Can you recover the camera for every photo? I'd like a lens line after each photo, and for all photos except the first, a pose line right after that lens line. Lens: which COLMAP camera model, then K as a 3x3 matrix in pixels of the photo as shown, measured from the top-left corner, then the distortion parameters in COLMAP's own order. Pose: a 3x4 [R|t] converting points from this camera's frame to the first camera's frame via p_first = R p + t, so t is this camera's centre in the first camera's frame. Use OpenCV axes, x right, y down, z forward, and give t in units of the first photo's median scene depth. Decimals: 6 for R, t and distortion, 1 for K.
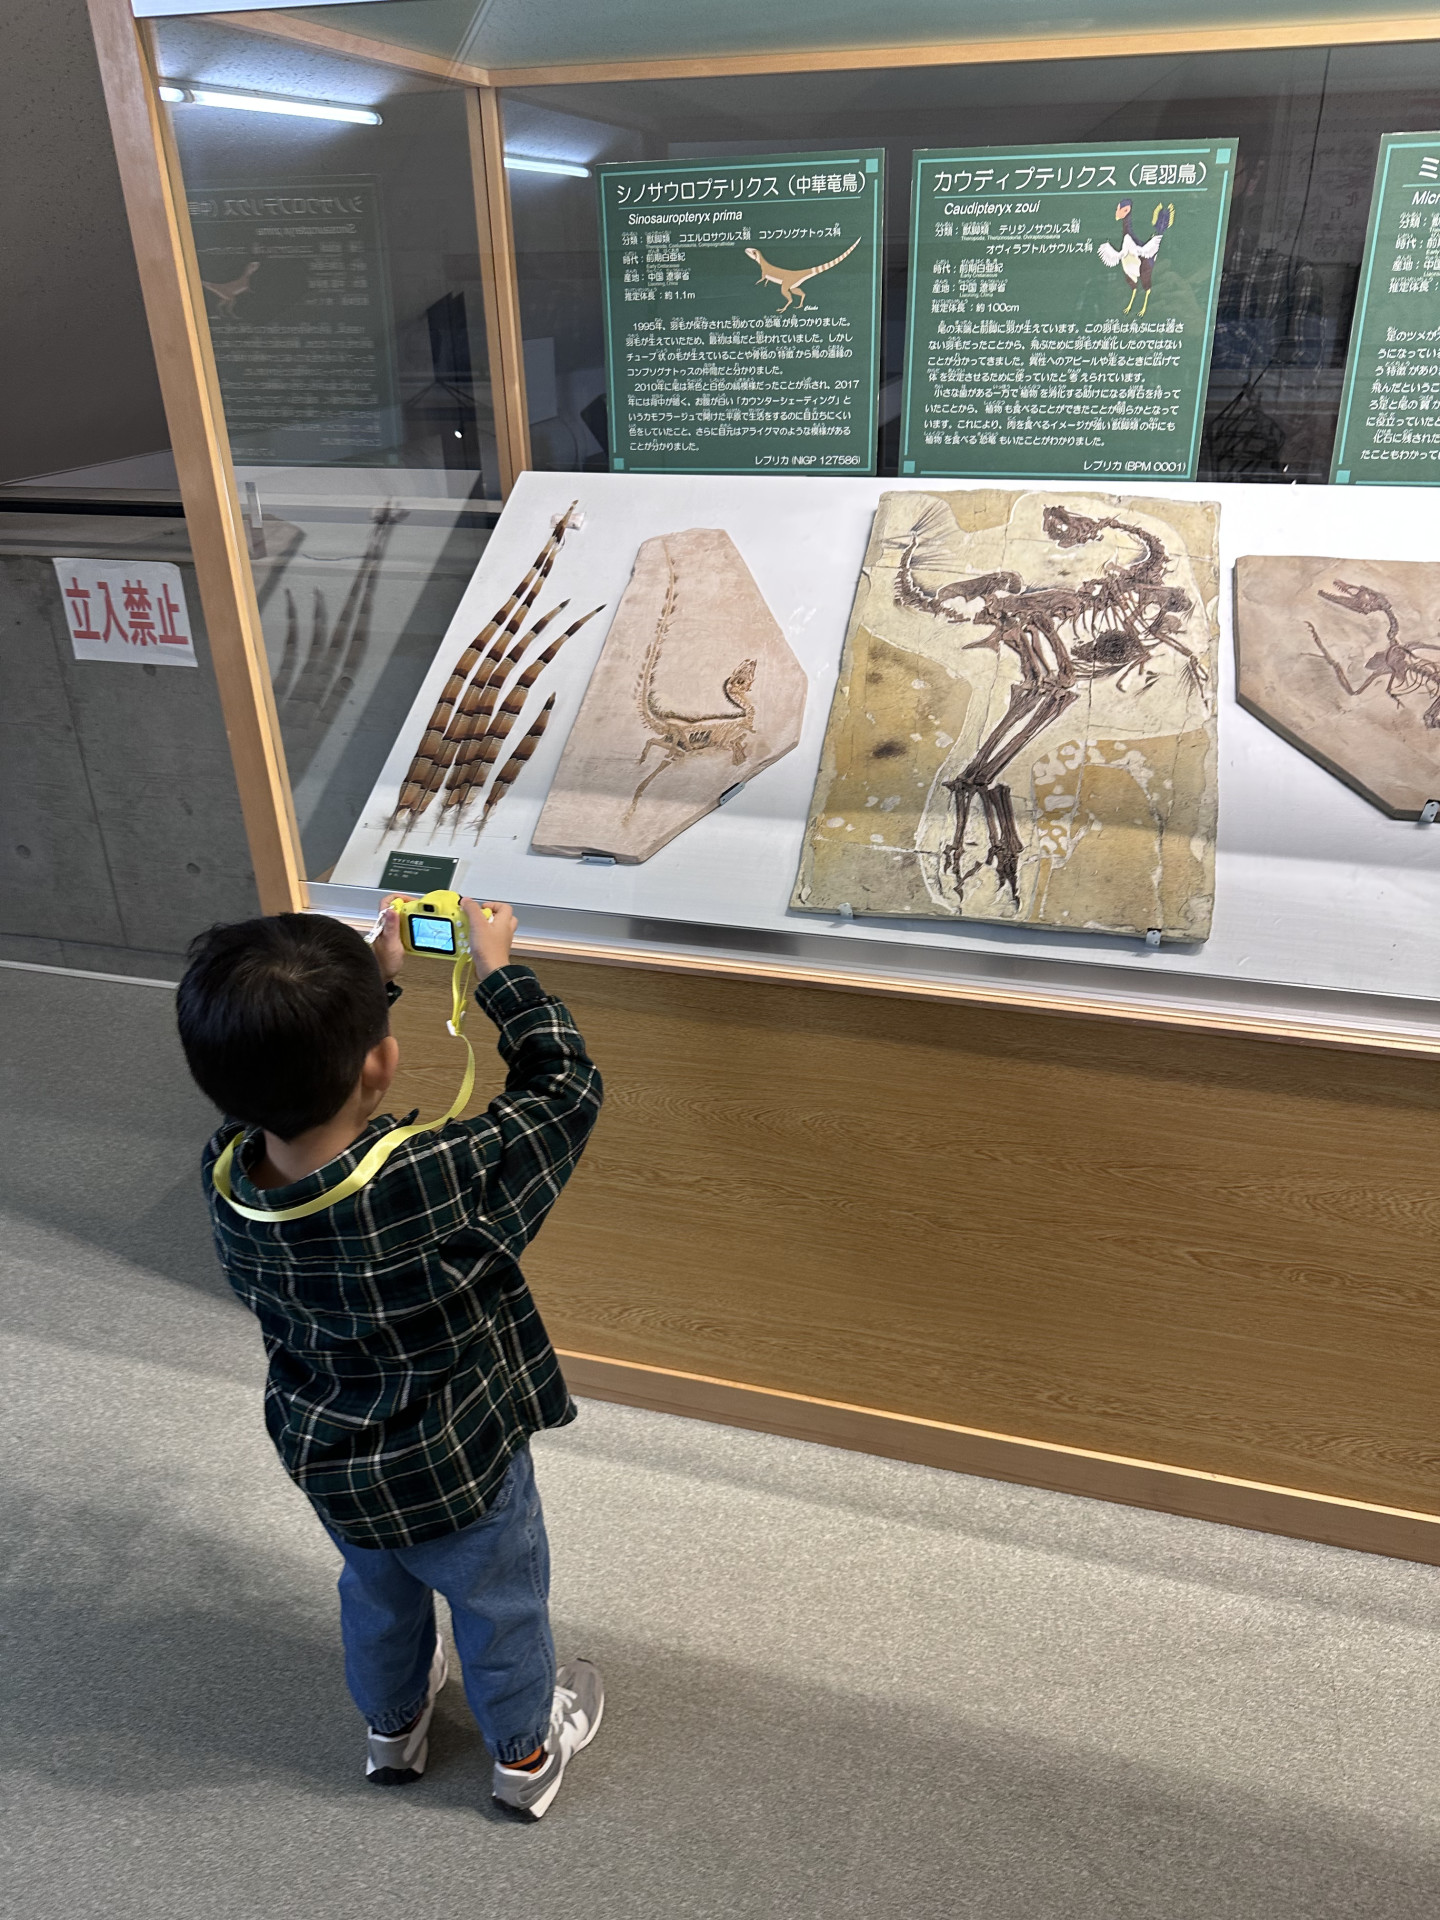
lens RADIAL K [[1345.8, 0, 720.0], [0, 1345.8, 960.0], [0, 0, 1]] dist [0.000436, -0.000656]
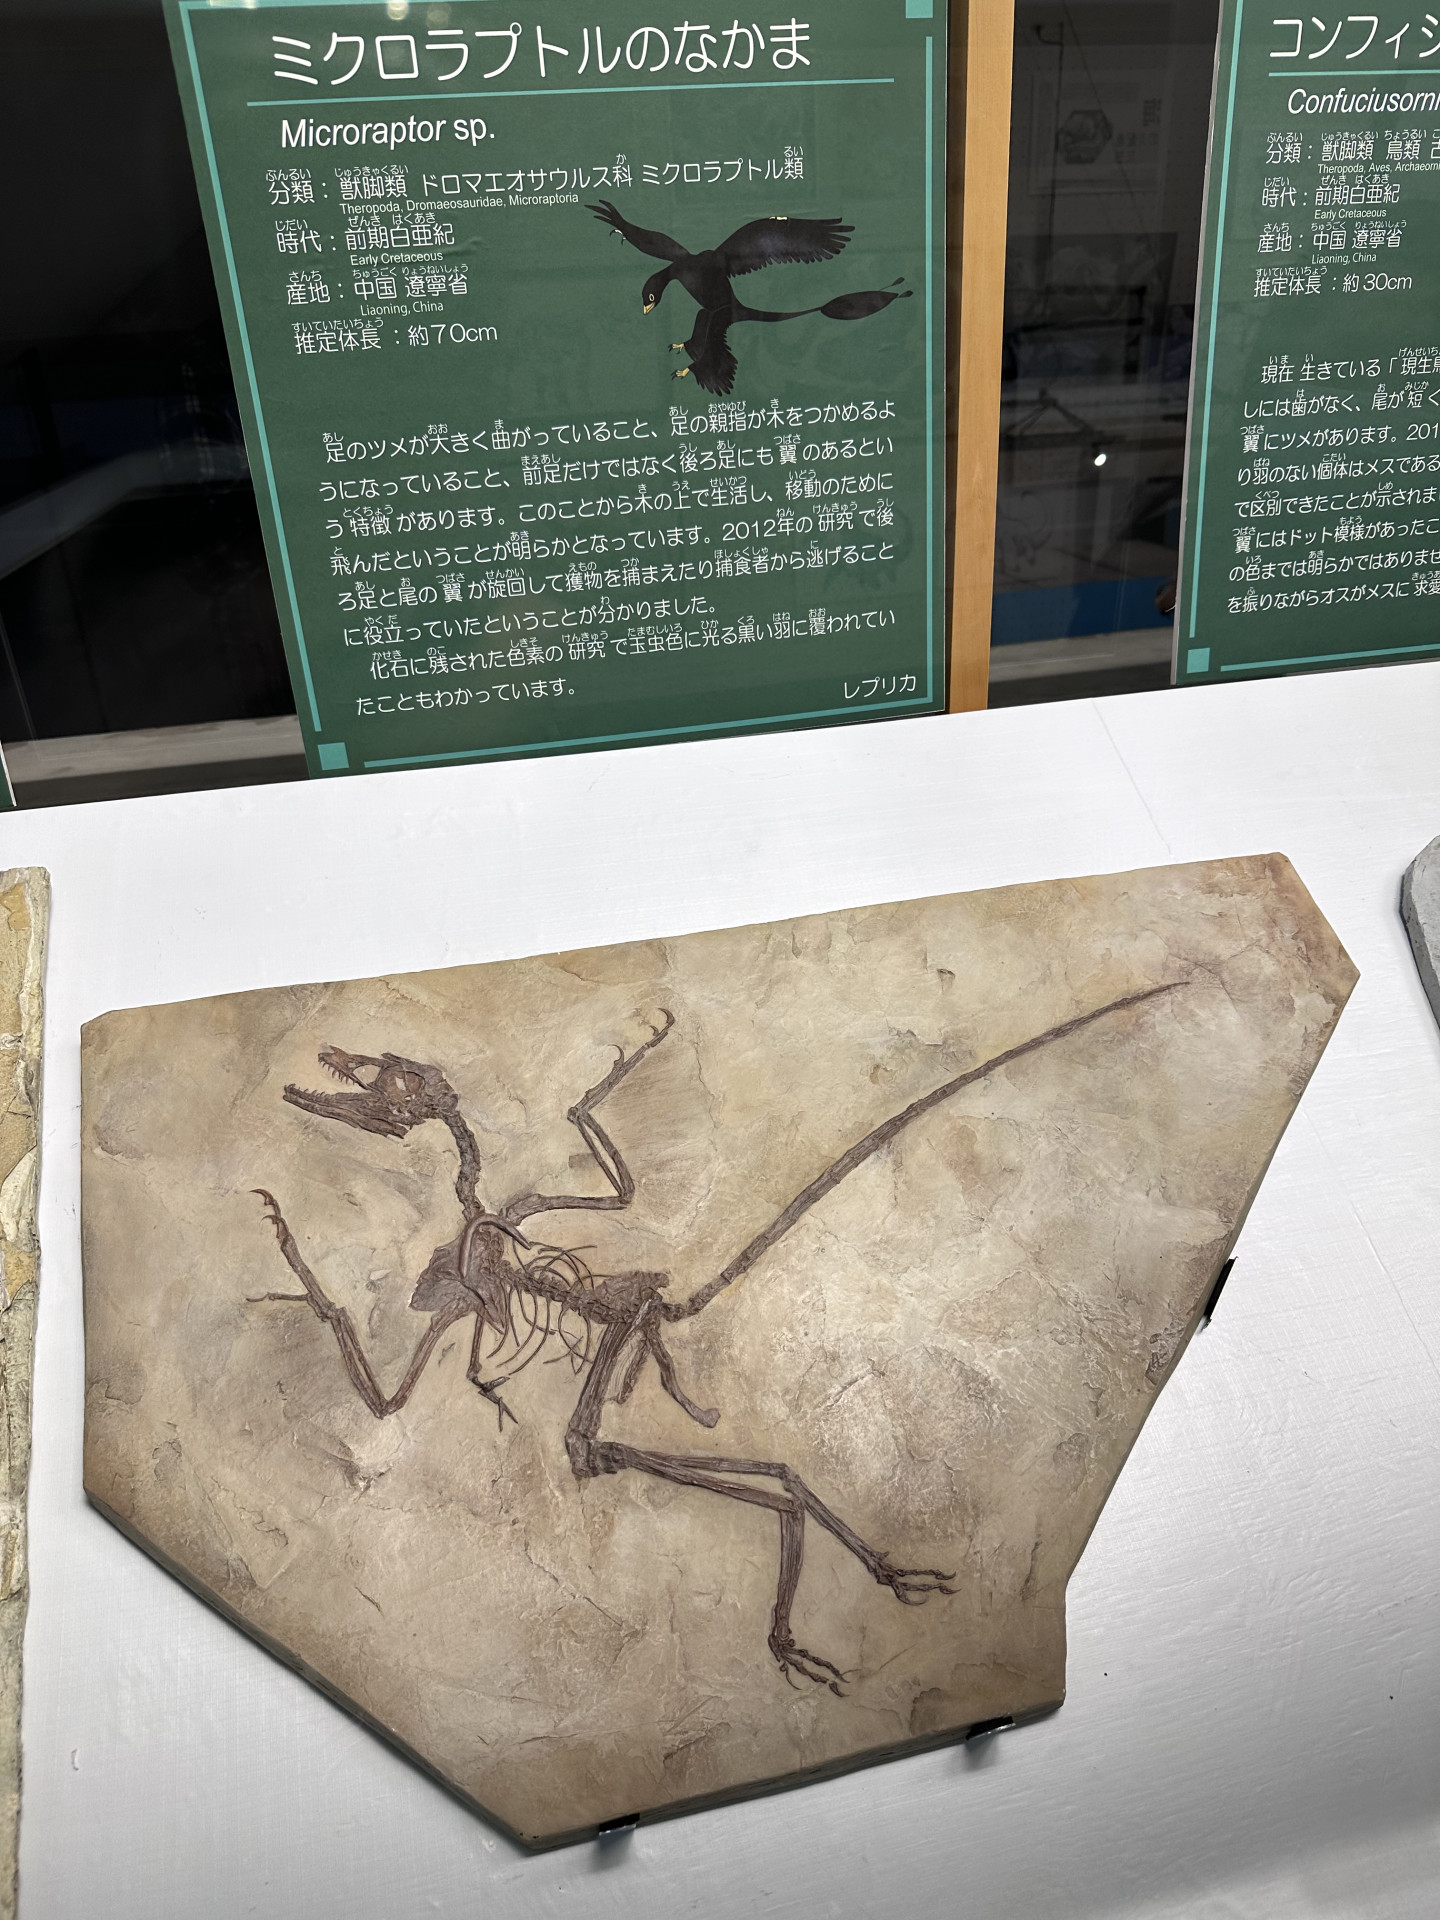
lens RADIAL K [[1345.8, 0, 720.0], [0, 1345.8, 960.0], [0, 0, 1]] dist [0.000436, -0.000656]
pose [[0.889901, -0.222845, 0.398016, 0.416518], [0.237651, 0.971271, 0.012452, -0.290836], [-0.389356, 0.083508, 0.917294, 0.588184]]
